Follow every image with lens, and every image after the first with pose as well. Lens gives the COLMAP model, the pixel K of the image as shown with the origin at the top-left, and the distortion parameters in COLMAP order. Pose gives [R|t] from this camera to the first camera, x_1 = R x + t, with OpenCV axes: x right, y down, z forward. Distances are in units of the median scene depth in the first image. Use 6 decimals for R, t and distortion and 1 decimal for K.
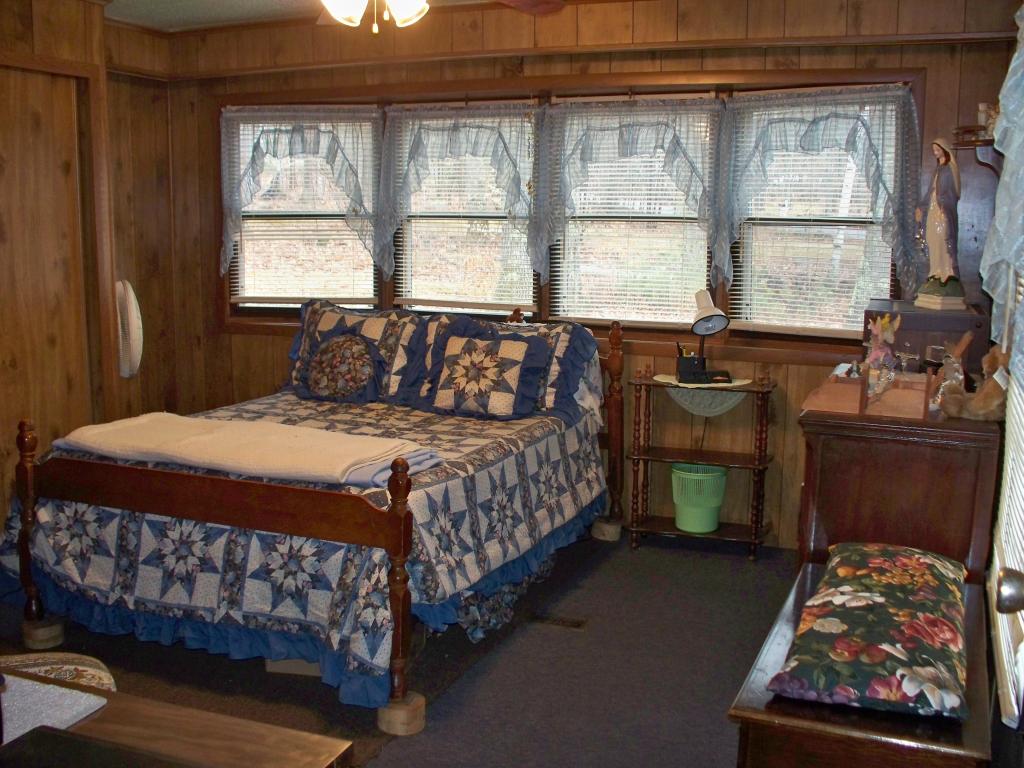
lens RADIAL K [[1072.8, 0, 510.0], [0, 1072.8, 380.0], [0, 0, 1]] dist [-0.131821, 0.000000]
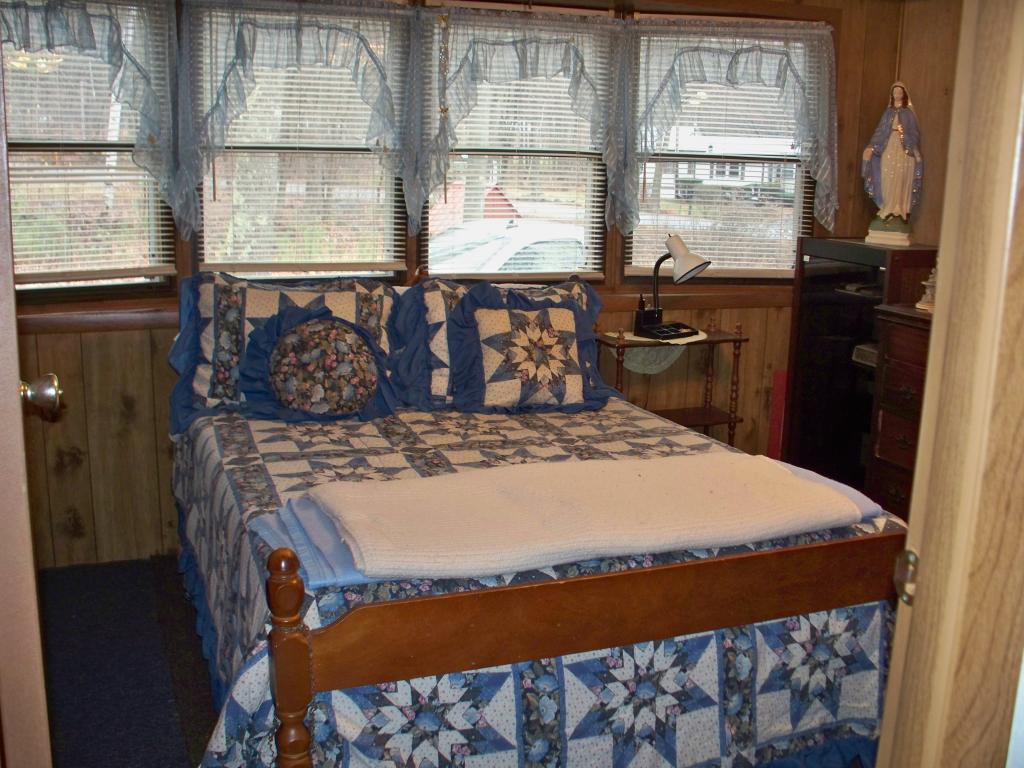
lens RADIAL K [[1072.8, 0, 510.3], [0, 1072.8, 380.2], [0, 0, 1]] dist [-0.131821, 0.000000]
pose [[0.729844, -0.130481, 0.671046, -0.568694], [0.088724, 0.991393, 0.096273, -0.063999], [-0.677832, -0.010727, 0.735139, 0.450922]]
